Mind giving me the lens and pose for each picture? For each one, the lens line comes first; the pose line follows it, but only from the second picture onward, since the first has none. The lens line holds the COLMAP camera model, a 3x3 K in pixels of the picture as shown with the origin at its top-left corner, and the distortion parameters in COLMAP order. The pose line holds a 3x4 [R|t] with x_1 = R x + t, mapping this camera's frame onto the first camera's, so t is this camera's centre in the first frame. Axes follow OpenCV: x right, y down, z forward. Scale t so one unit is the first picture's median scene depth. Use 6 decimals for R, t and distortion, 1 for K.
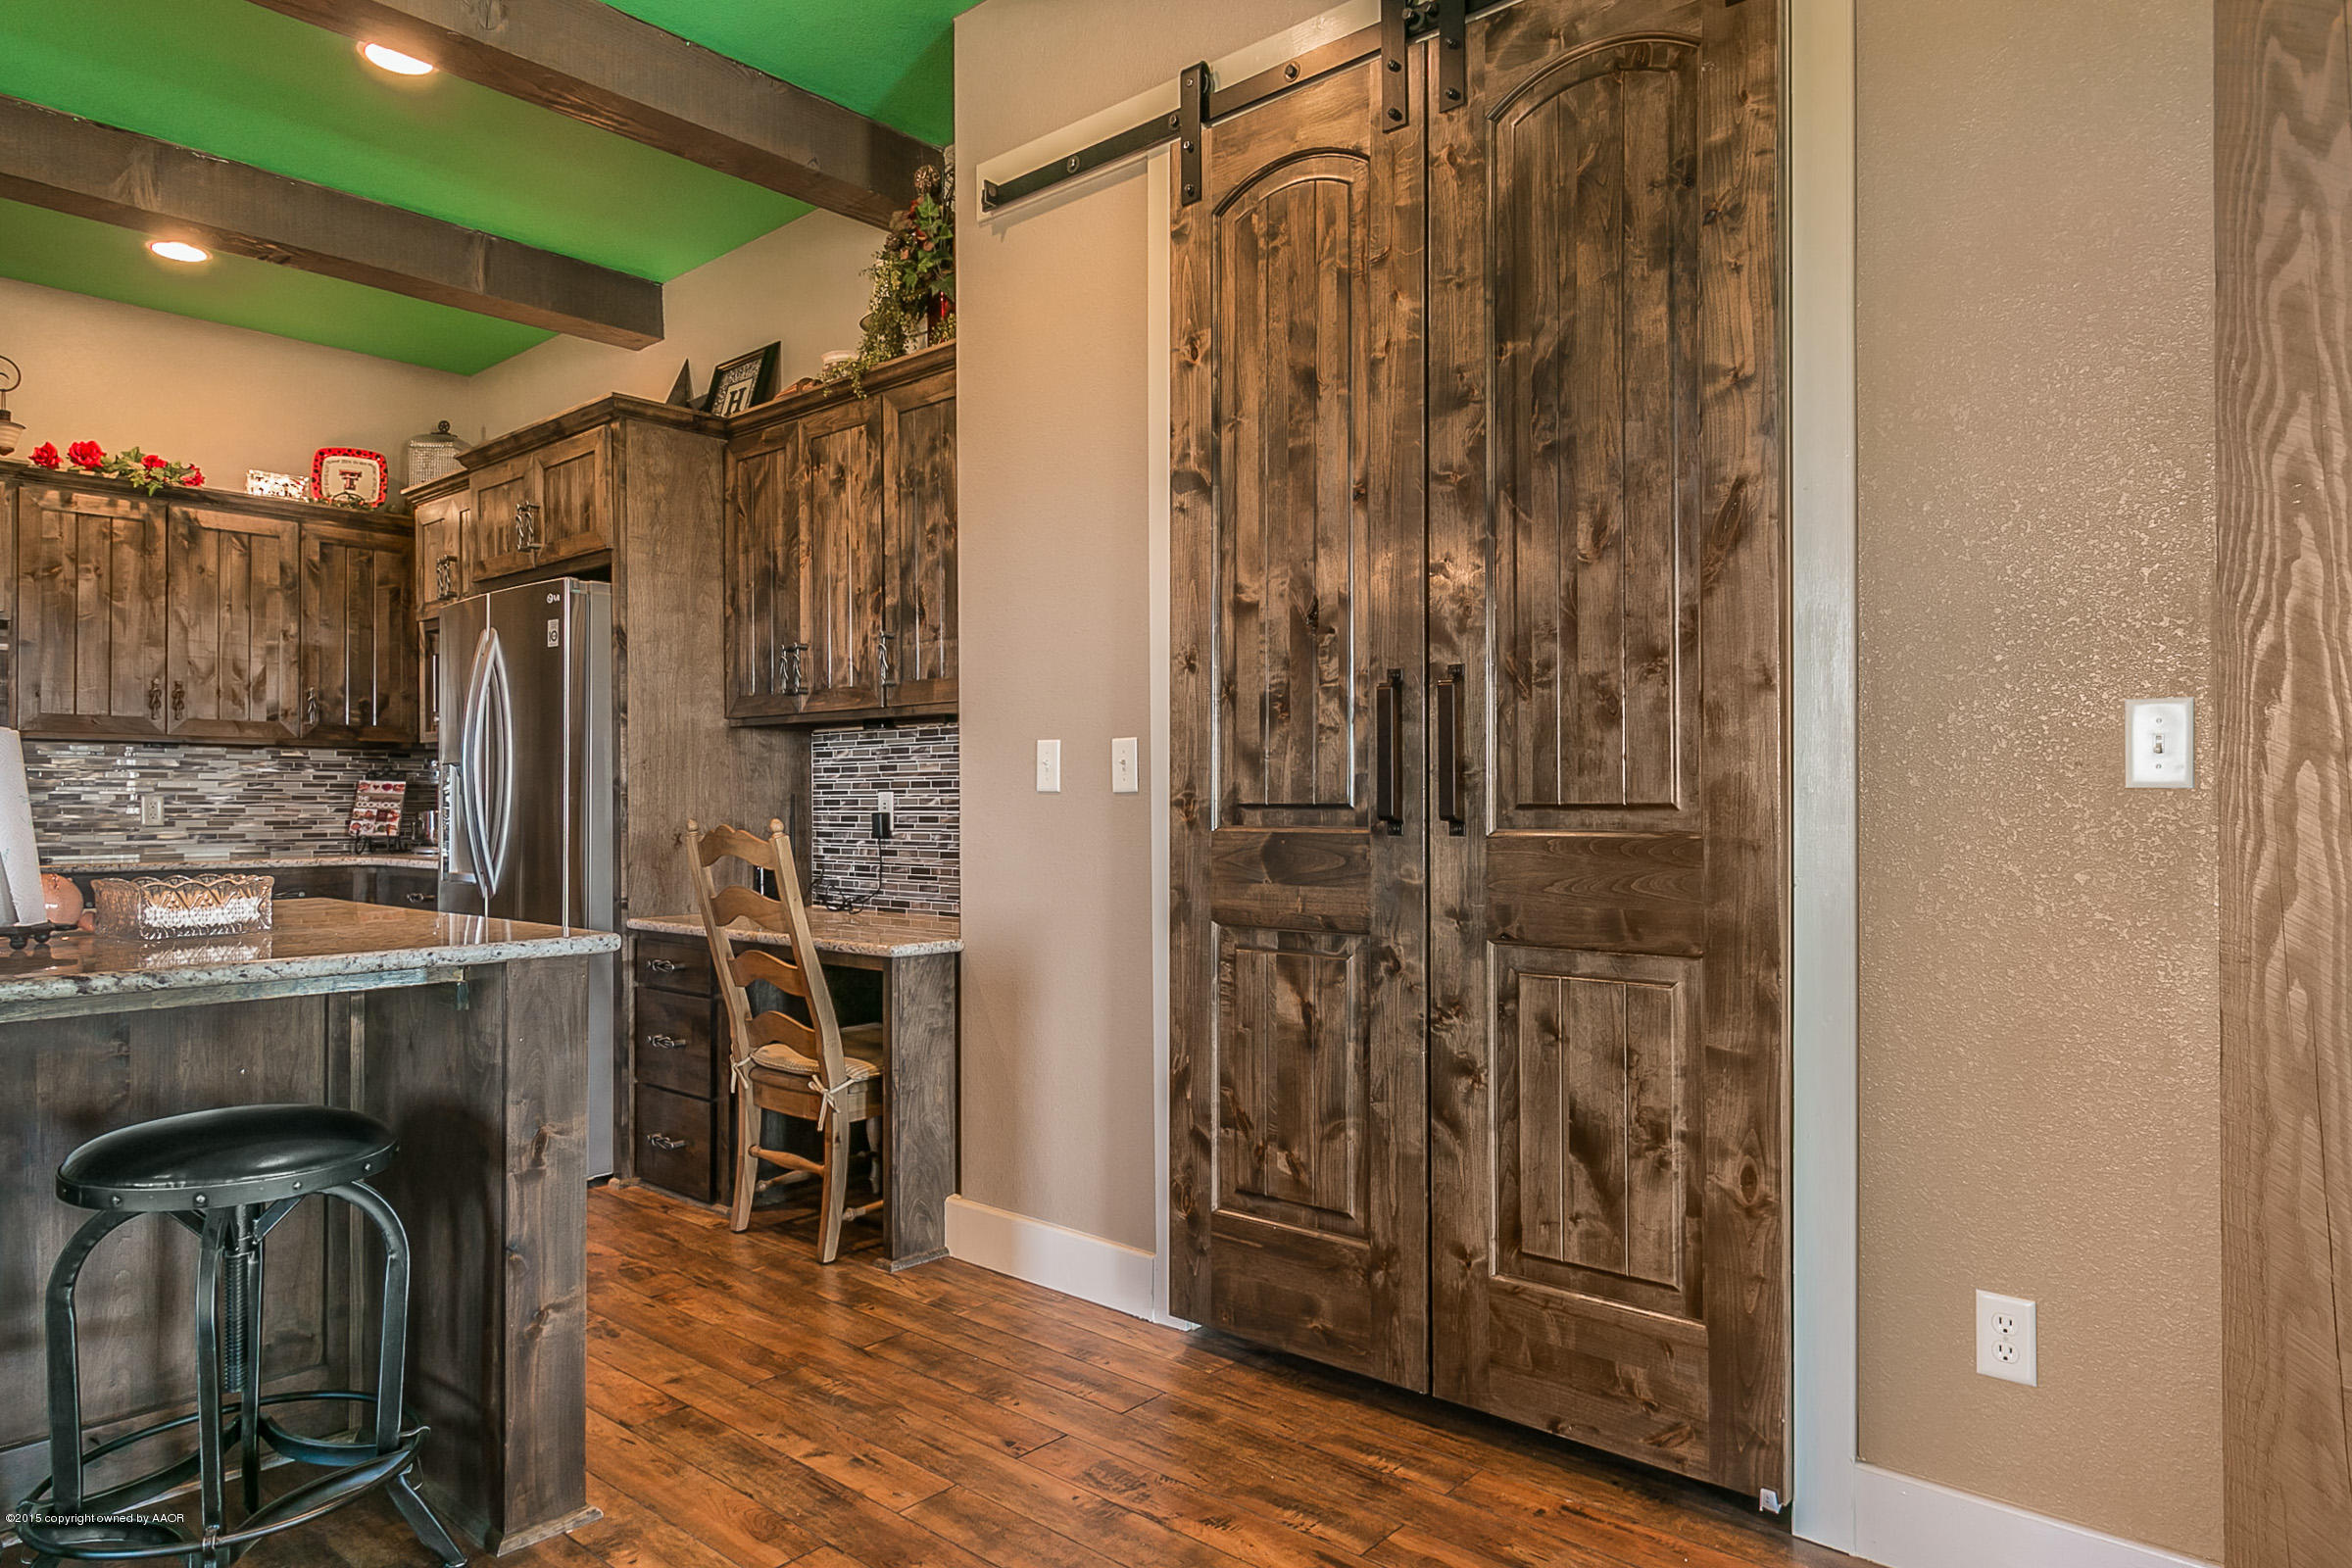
lens RADIAL K [[1407.7, 0, 1154.2], [0, 1407.7, 794.8], [0, 0, 1]] dist [0.009903, -0.007928]
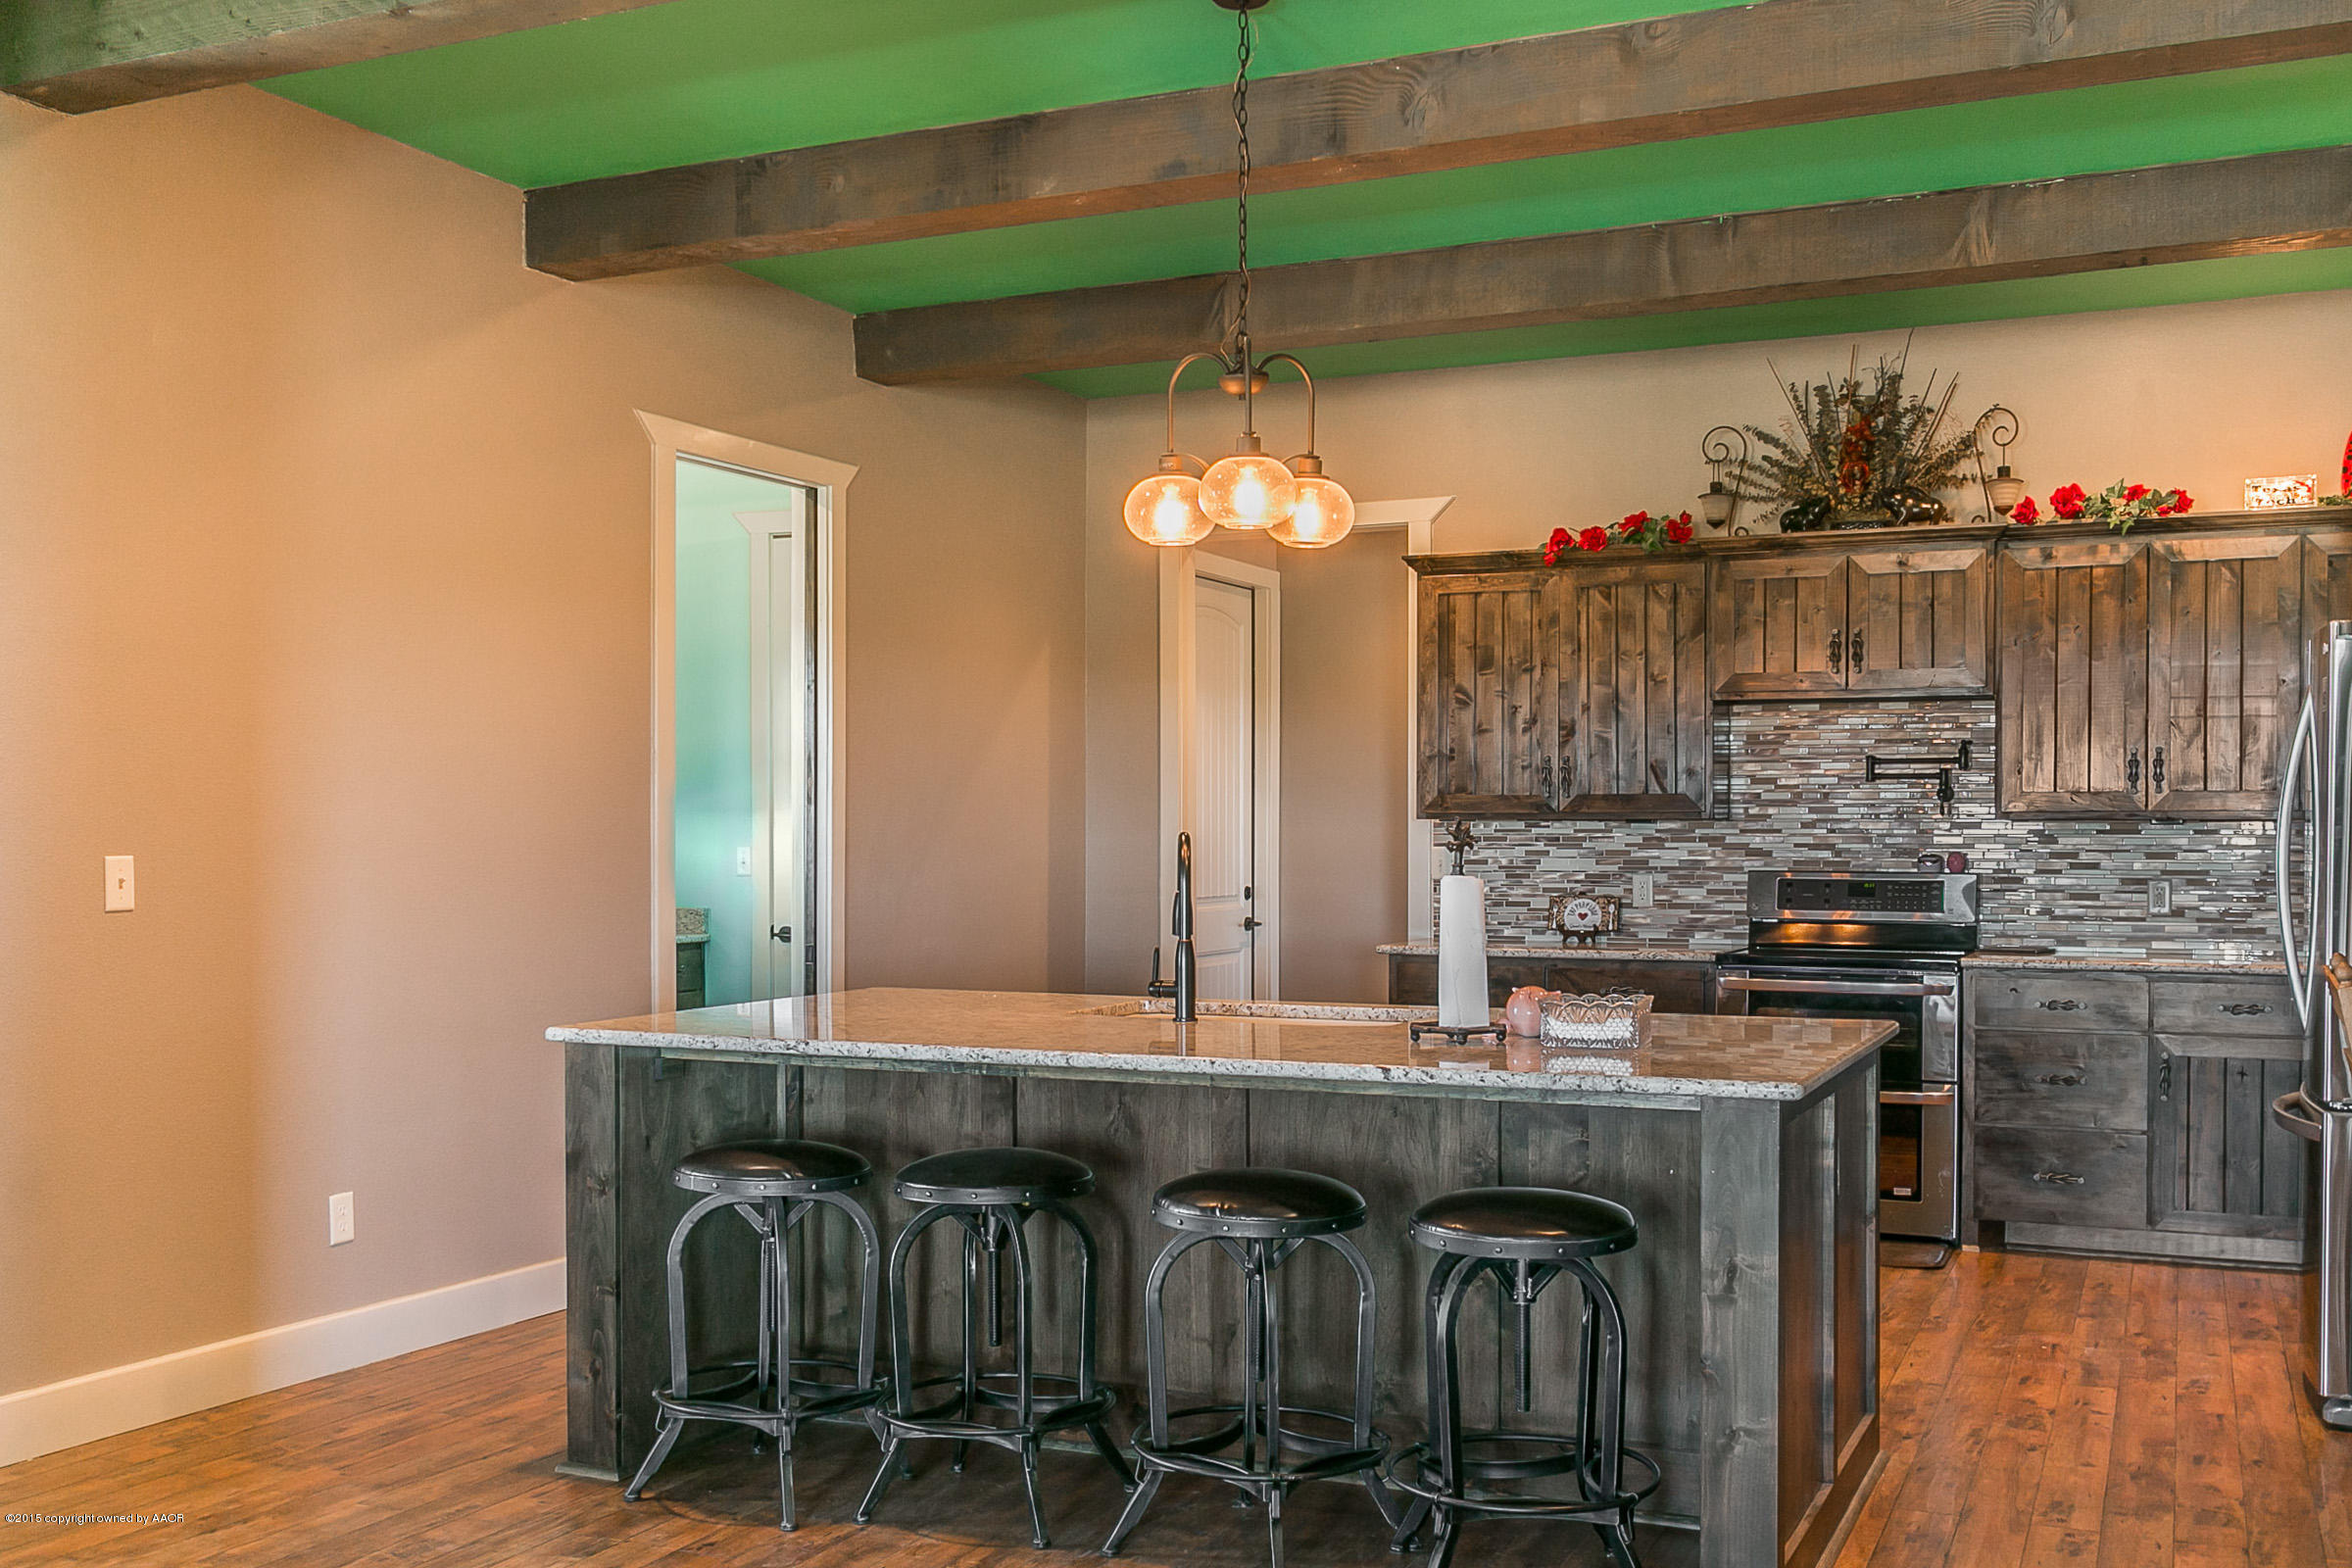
lens RADIAL K [[2272.9, 0, 1191.0], [0, 2272.9, 847.8], [0, 0, 1]] dist [-0.042973, 0.000000]
pose [[0.293216, 0.007584, -0.956016, 0.459309], [0.005486, 0.999939, 0.009615, -0.038806], [0.956030, -0.008064, 0.293157, 0.050201]]
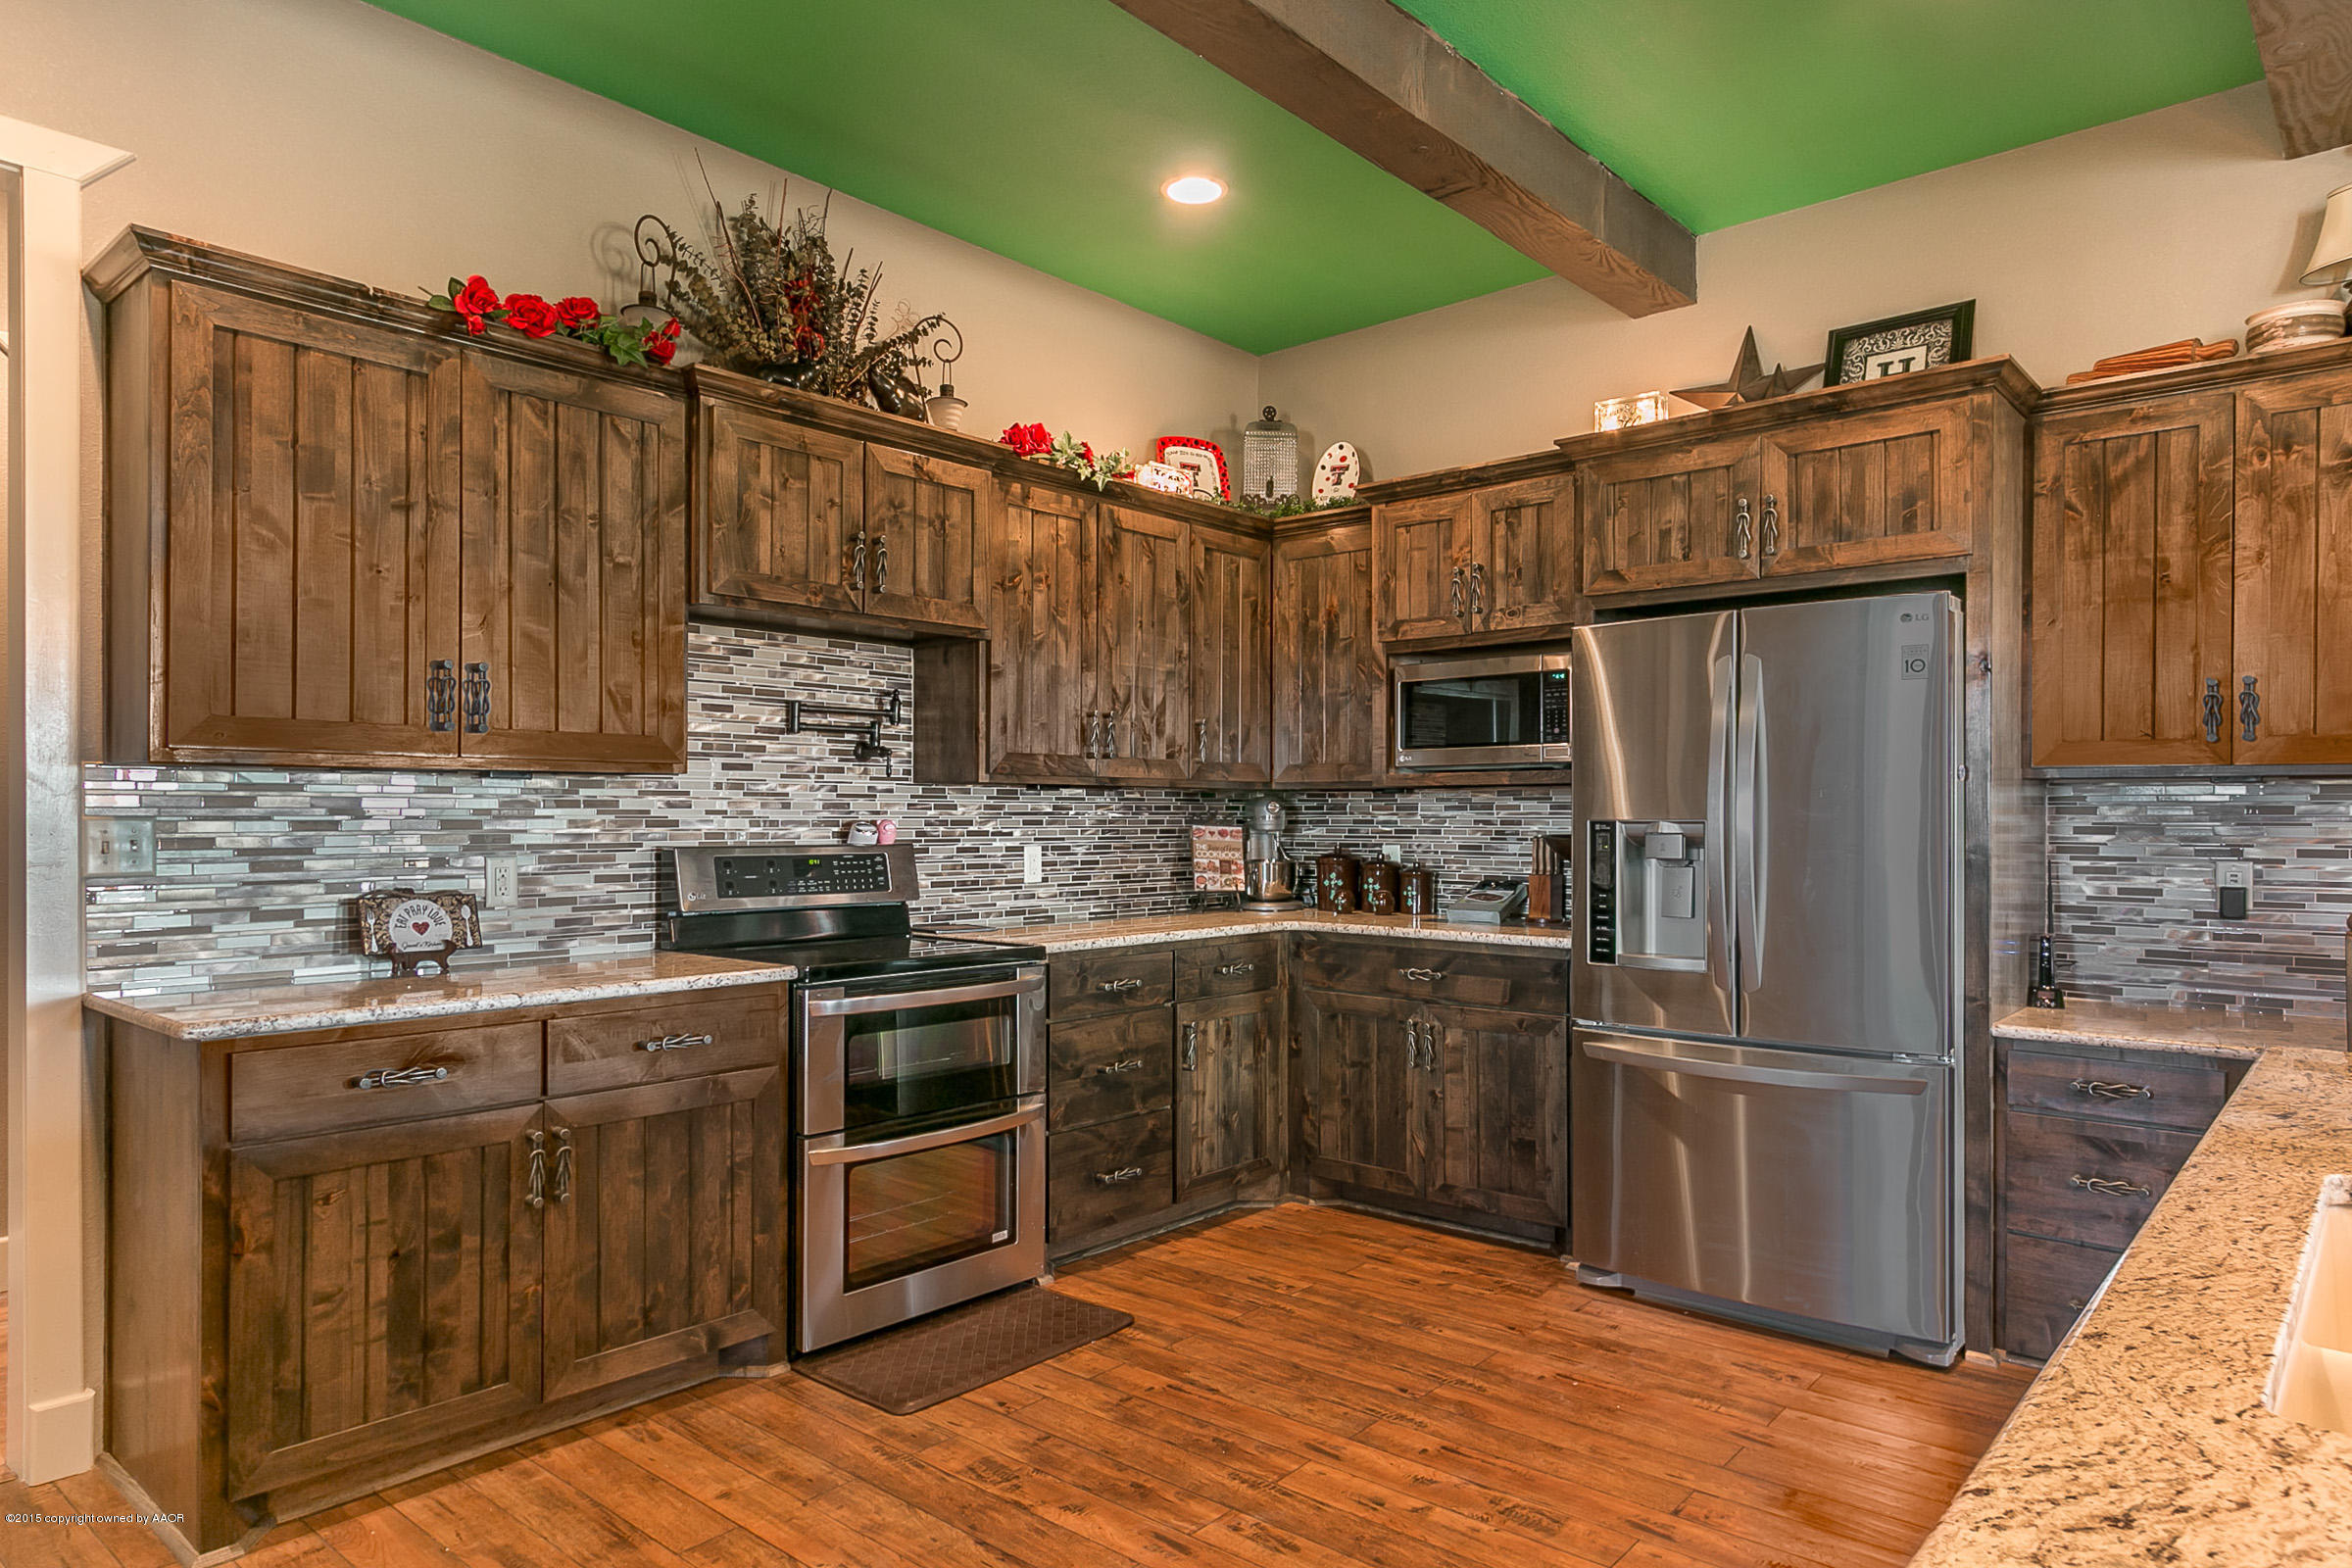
lens RADIAL K [[1407.7, 0, 1186.3], [0, 1407.7, 816.0], [0, 0, 1]] dist [0.009903, -0.007928]
pose [[0.999994, 0.003111, -0.001308, -0.683274], [-0.003100, 0.999960, 0.008419, -0.028068], [0.001334, -0.008415, 0.999964, 0.175001]]
